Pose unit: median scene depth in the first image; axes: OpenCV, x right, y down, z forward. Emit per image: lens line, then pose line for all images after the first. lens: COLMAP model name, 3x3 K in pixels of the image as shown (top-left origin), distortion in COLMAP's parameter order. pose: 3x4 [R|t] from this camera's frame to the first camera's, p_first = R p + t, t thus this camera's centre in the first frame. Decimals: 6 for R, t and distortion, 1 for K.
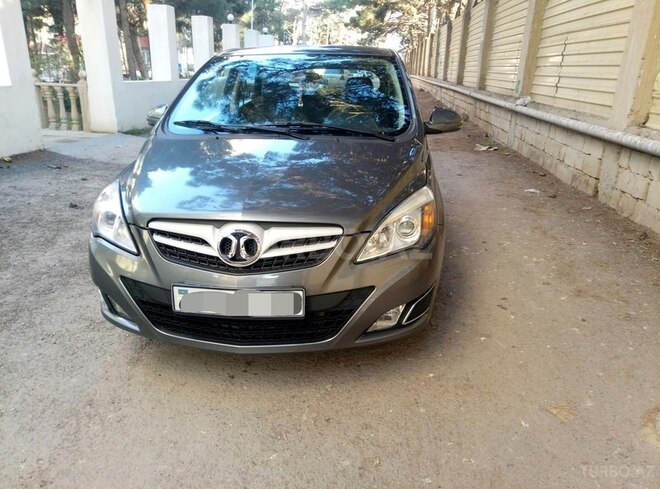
lens RADIAL K [[484.7, 0, 332.1], [0, 484.7, 245.6], [0, 0, 1]] dist [0.017364, -0.006589]
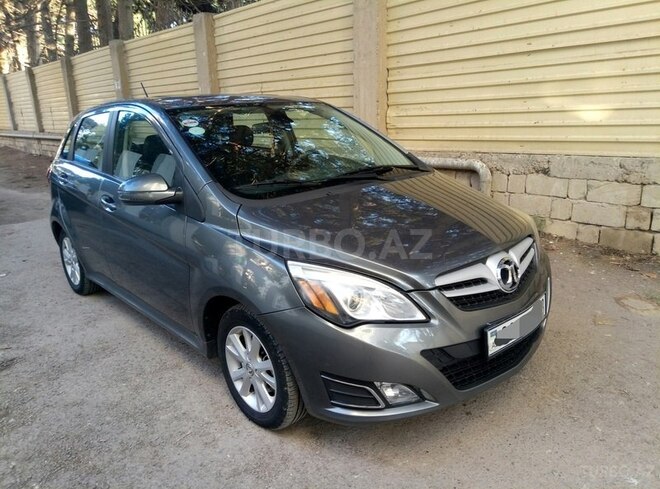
lens RADIAL K [[484.7, 0, 332.1], [0, 484.7, 245.6], [0, 0, 1]] dist [0.017364, -0.006589]
pose [[0.646815, -0.221440, 0.729791, -1.164803], [0.293297, 0.955551, 0.029993, -0.197350], [-0.703994, 0.194646, 0.683012, 0.489724]]
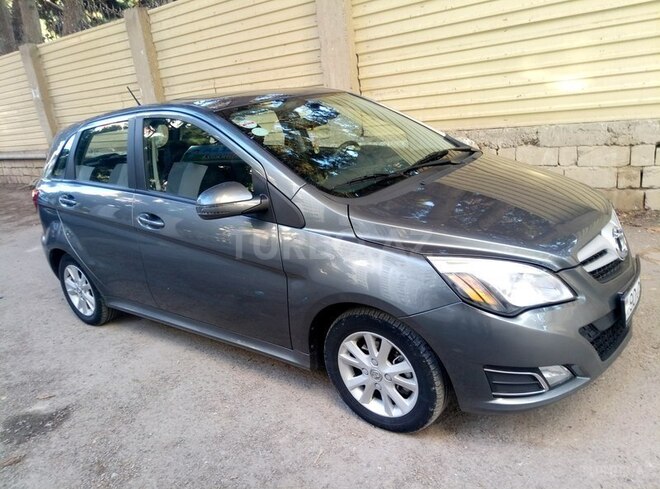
lens RADIAL K [[484.7, 0, 332.1], [0, 484.7, 245.6], [0, 0, 1]] dist [0.017364, -0.006589]
pose [[0.500764, -0.308637, 0.808689, -1.353127], [0.400150, 0.910989, 0.099895, -0.347345], [-0.767538, 0.273573, 0.579692, 0.809792]]
